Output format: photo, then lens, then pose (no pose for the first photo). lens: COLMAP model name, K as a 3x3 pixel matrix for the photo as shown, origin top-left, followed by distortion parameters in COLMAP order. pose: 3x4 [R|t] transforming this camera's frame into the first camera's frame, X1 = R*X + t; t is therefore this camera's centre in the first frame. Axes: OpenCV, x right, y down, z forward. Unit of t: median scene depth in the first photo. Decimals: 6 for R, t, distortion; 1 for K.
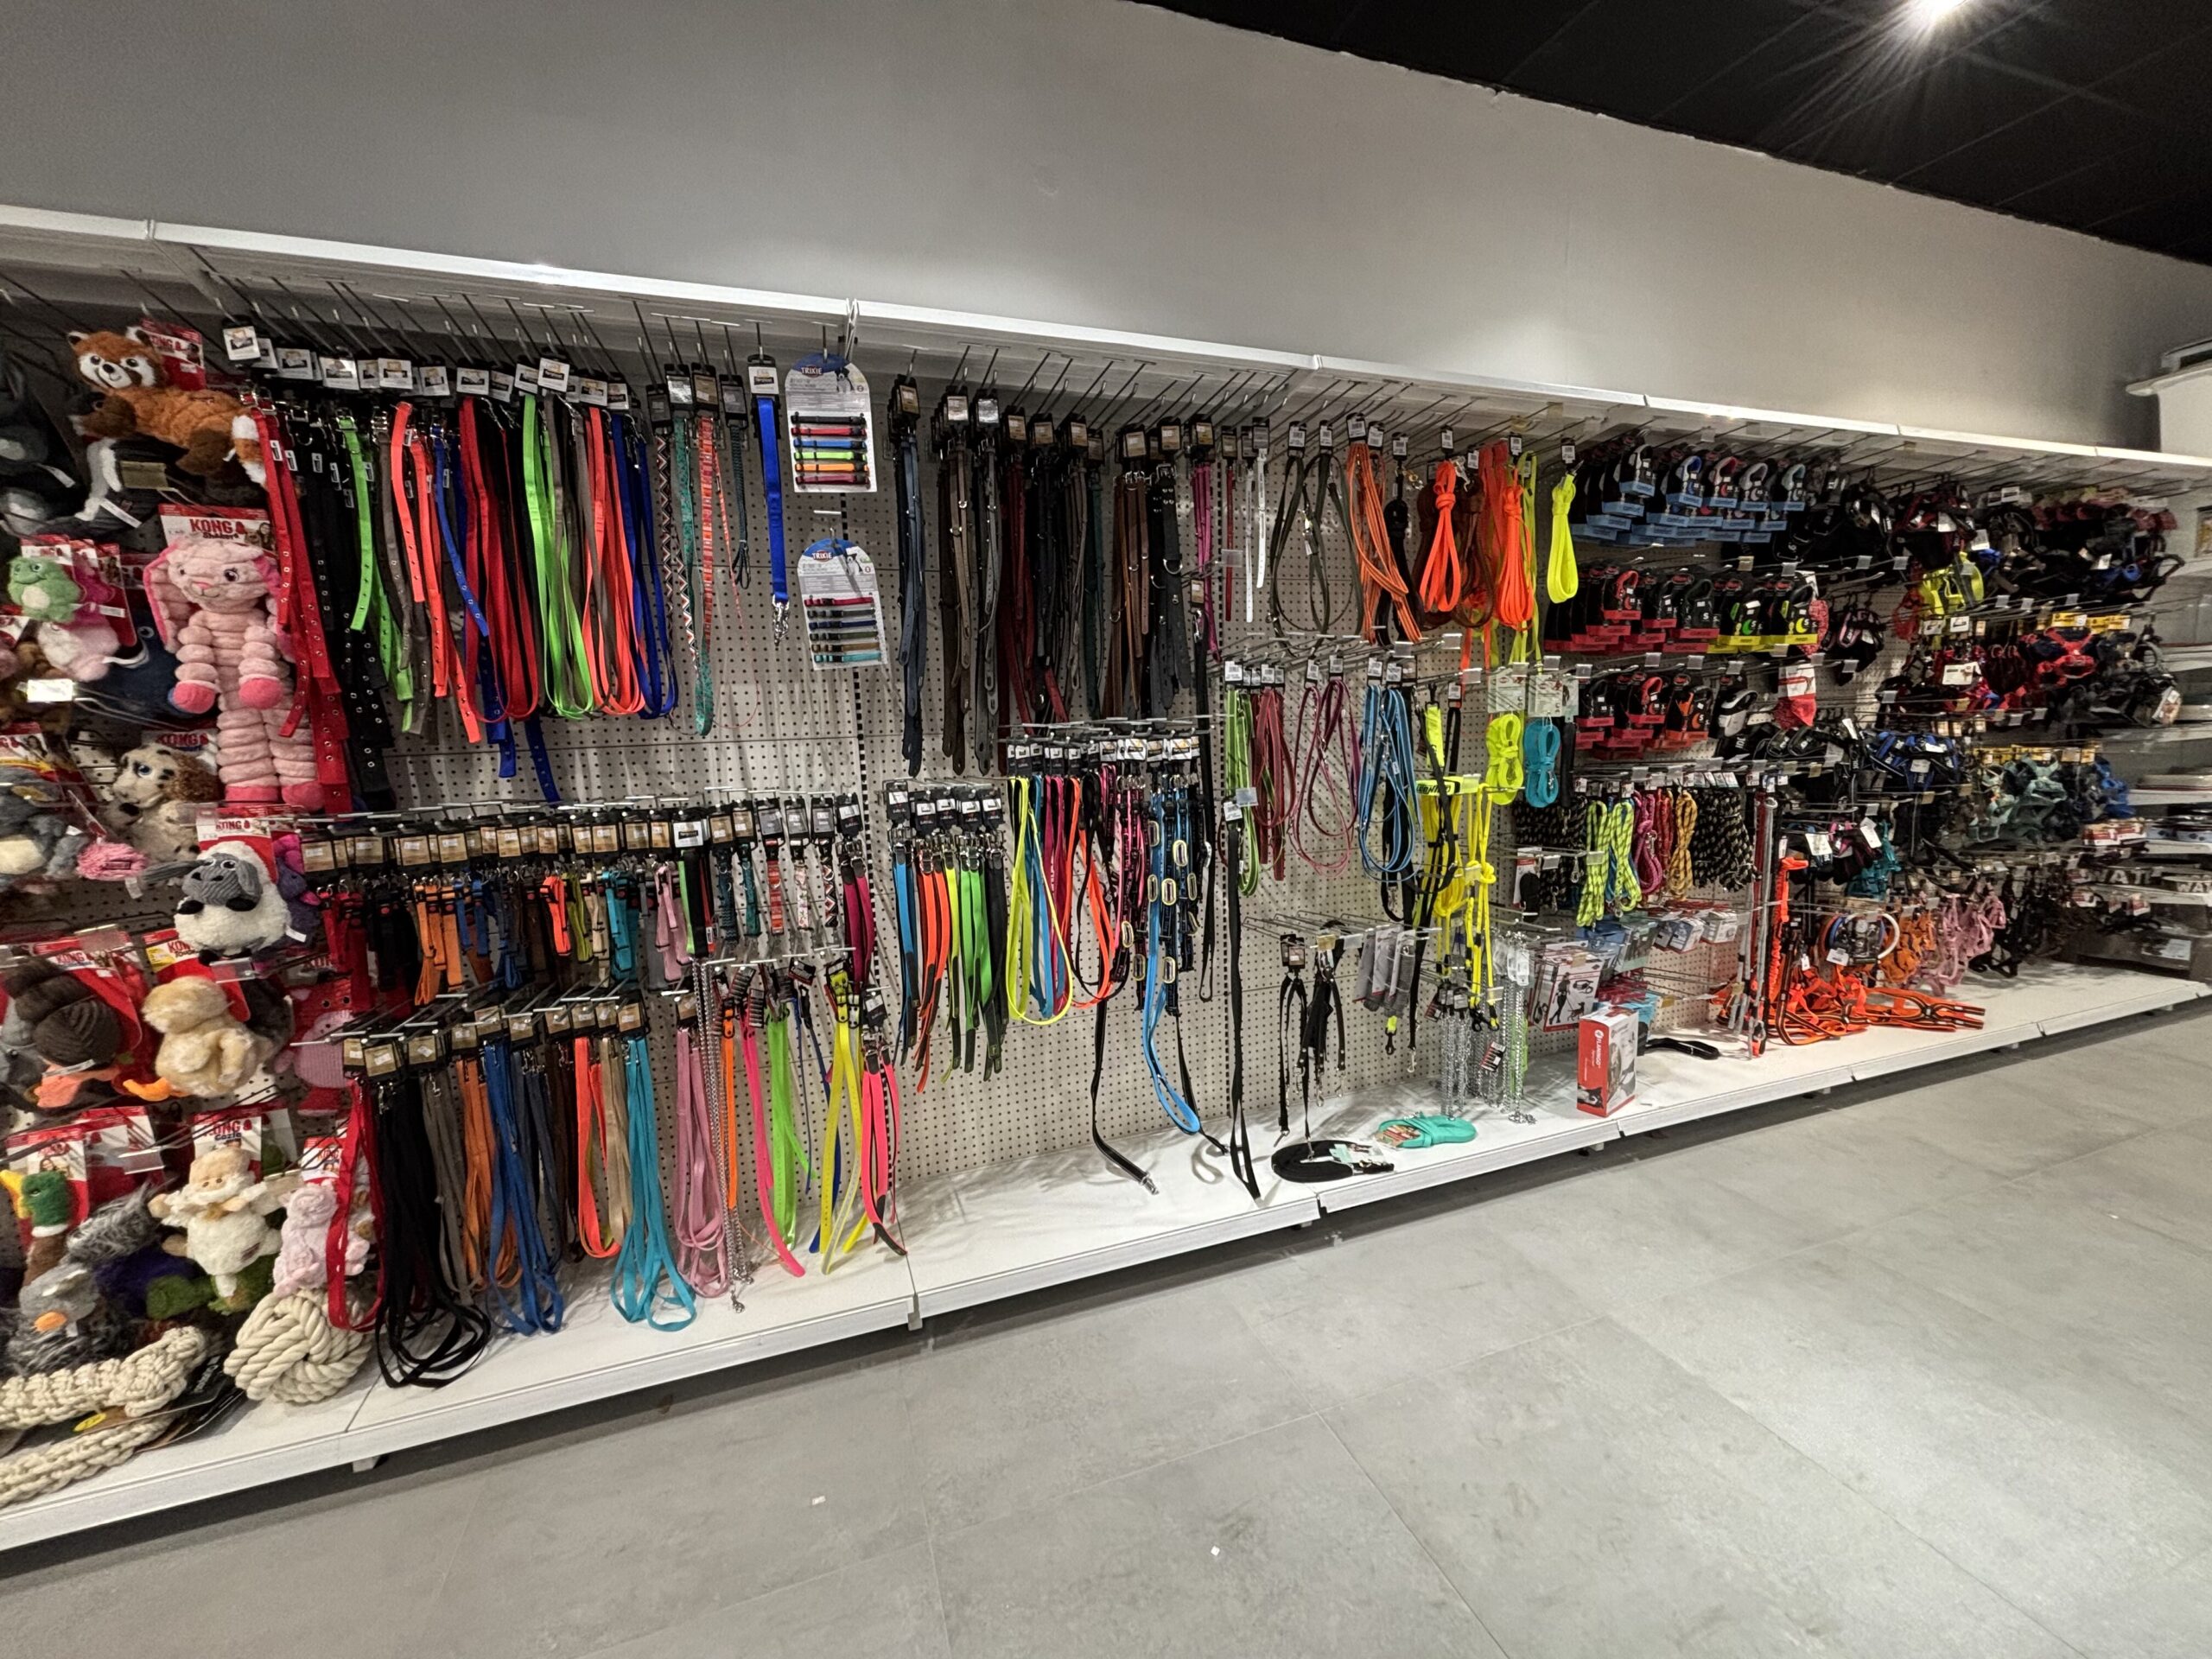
lens RADIAL K [[888.2, 0, 1102.6], [0, 888.2, 827.4], [0, 0, 1]] dist [-0.000240, 0.000153]
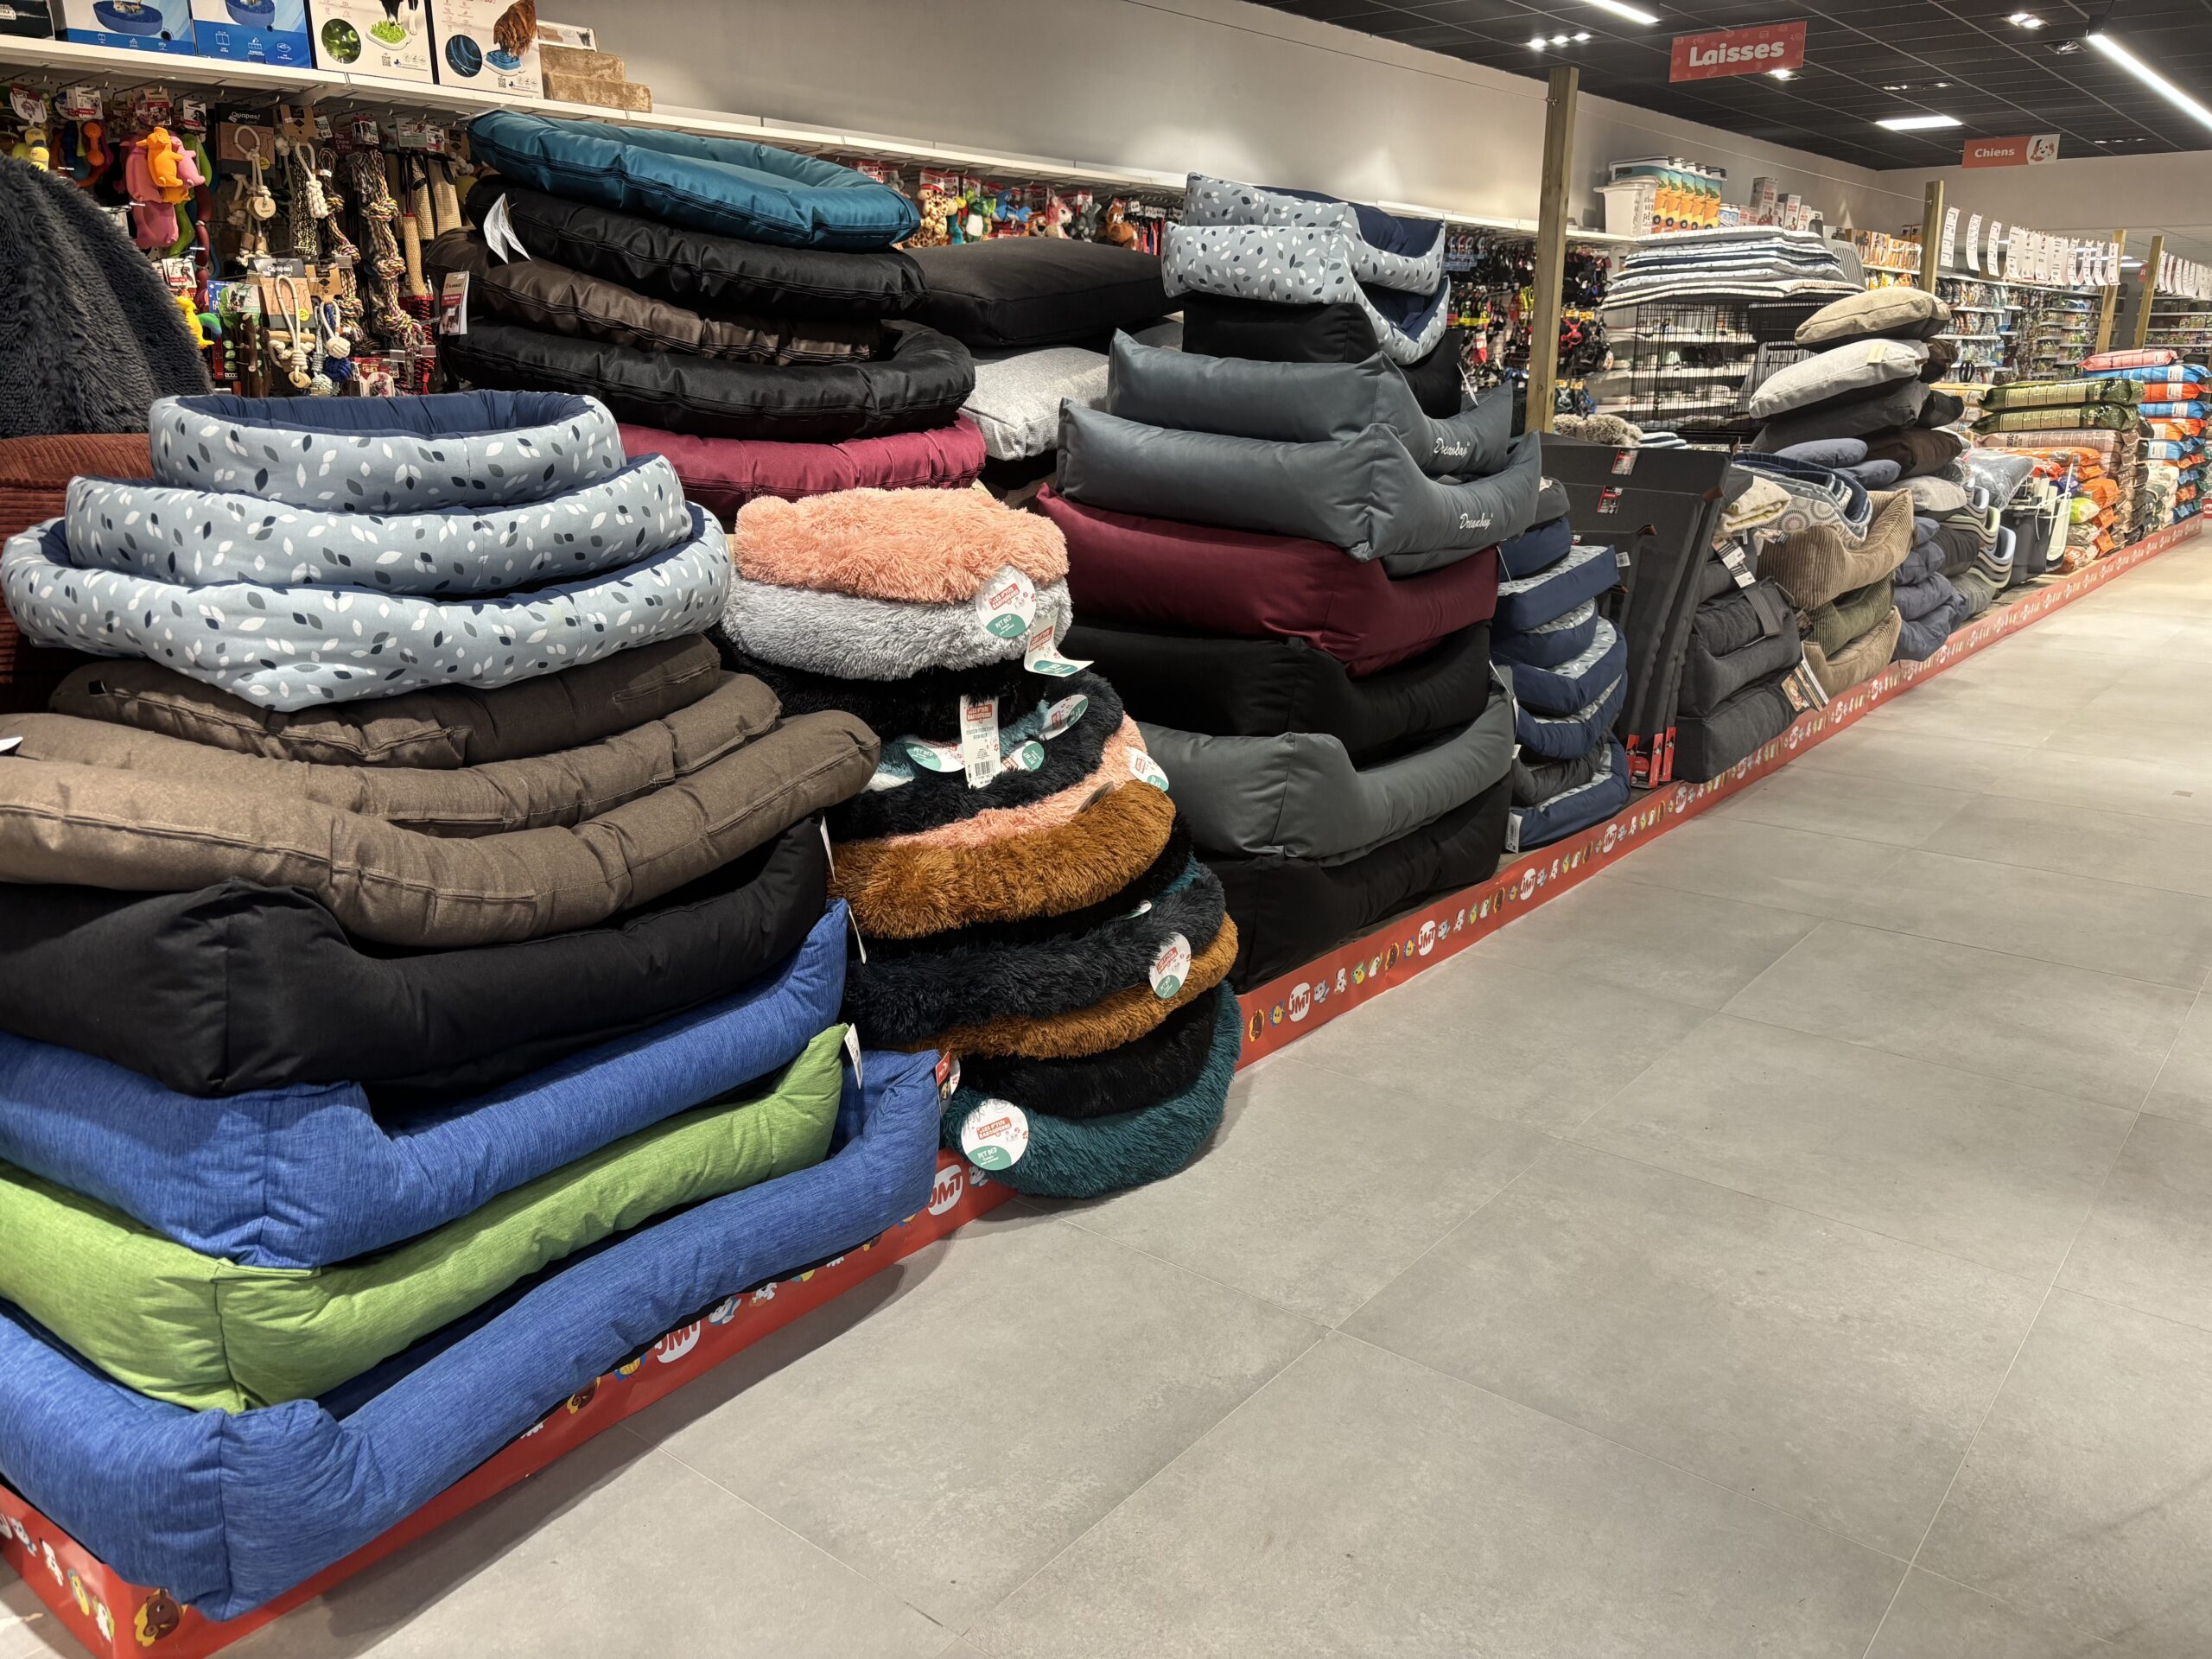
lens RADIAL K [[1687.9, 0, 1105.5], [0, 1687.9, 829.8], [0, 0, 1]] dist [-0.006397, -0.001465]
pose [[0.851209, -0.113758, 0.512350, -1.873707], [0.043202, 0.988101, 0.147614, 0.307385], [-0.523046, -0.103516, 0.845995, -1.772564]]
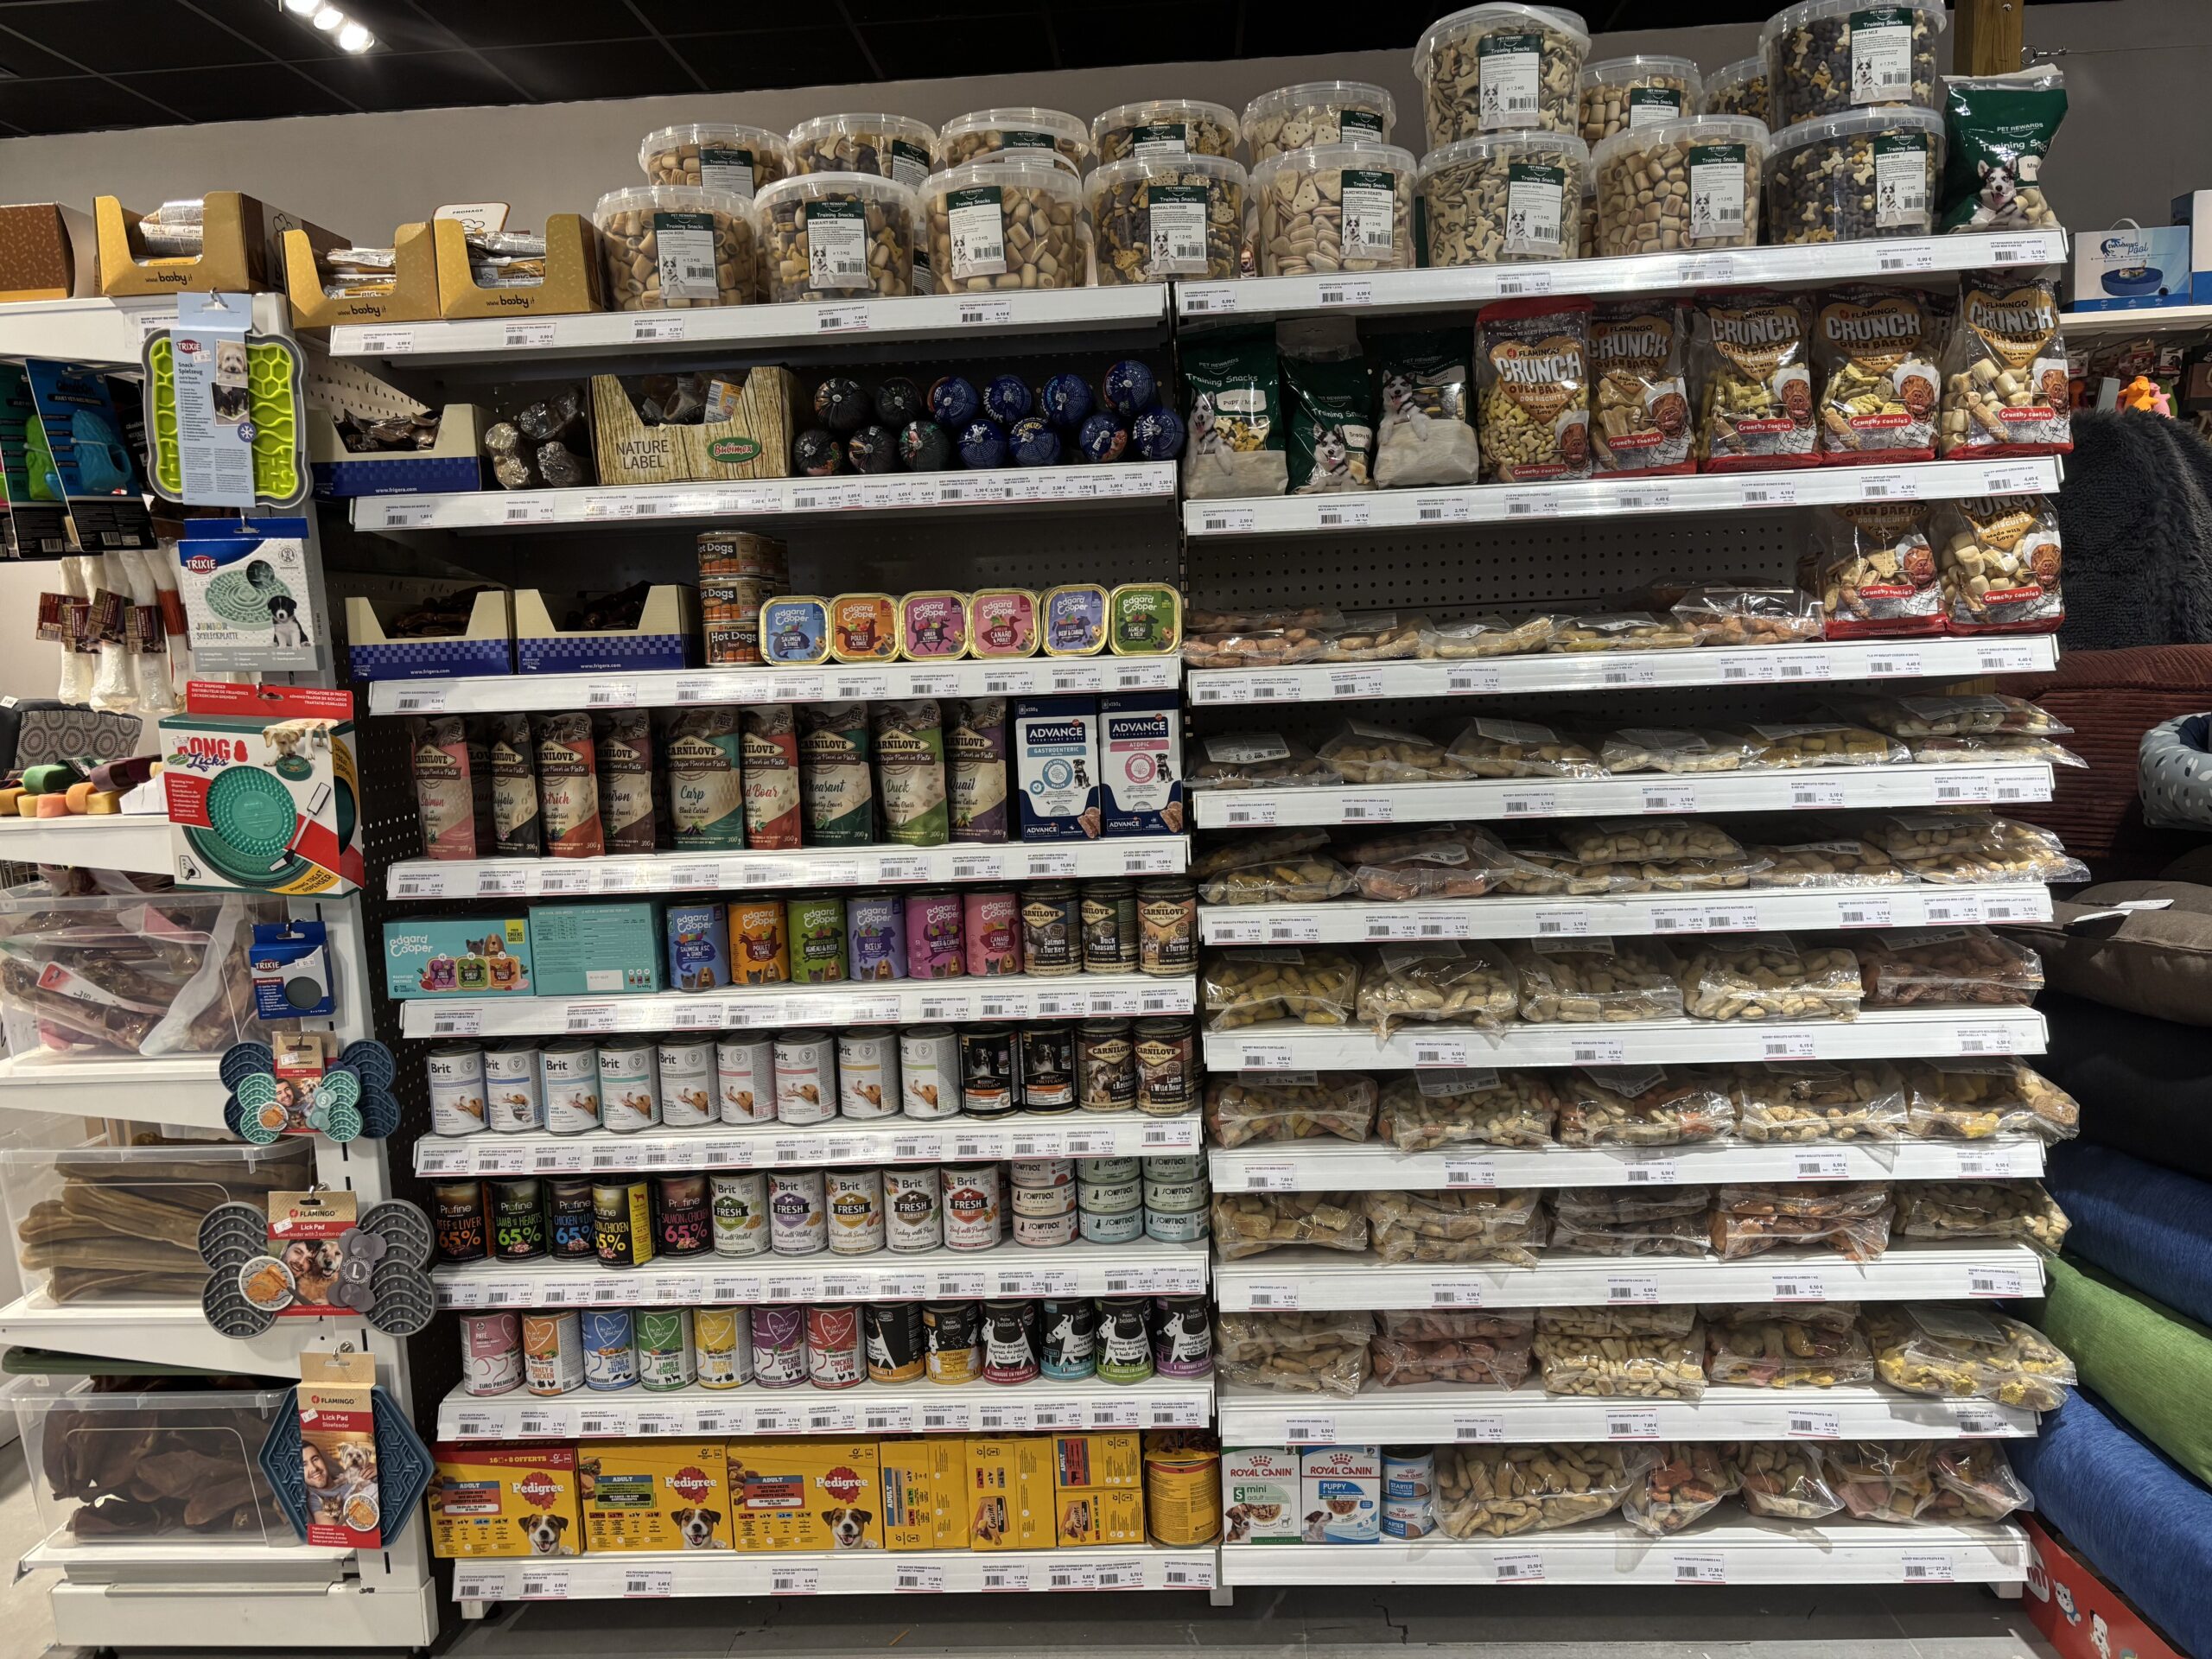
lens RADIAL K [[1687.8, 0, 1105.1], [0, 1687.8, 832.1], [0, 0, 1]] dist [-0.005378, -0.003612]
pose [[0.923649, 0.041336, -0.381005, -2.636451], [-0.040143, 0.999133, 0.011081, 0.412572], [0.381132, 0.005059, 0.924507, -2.161272]]
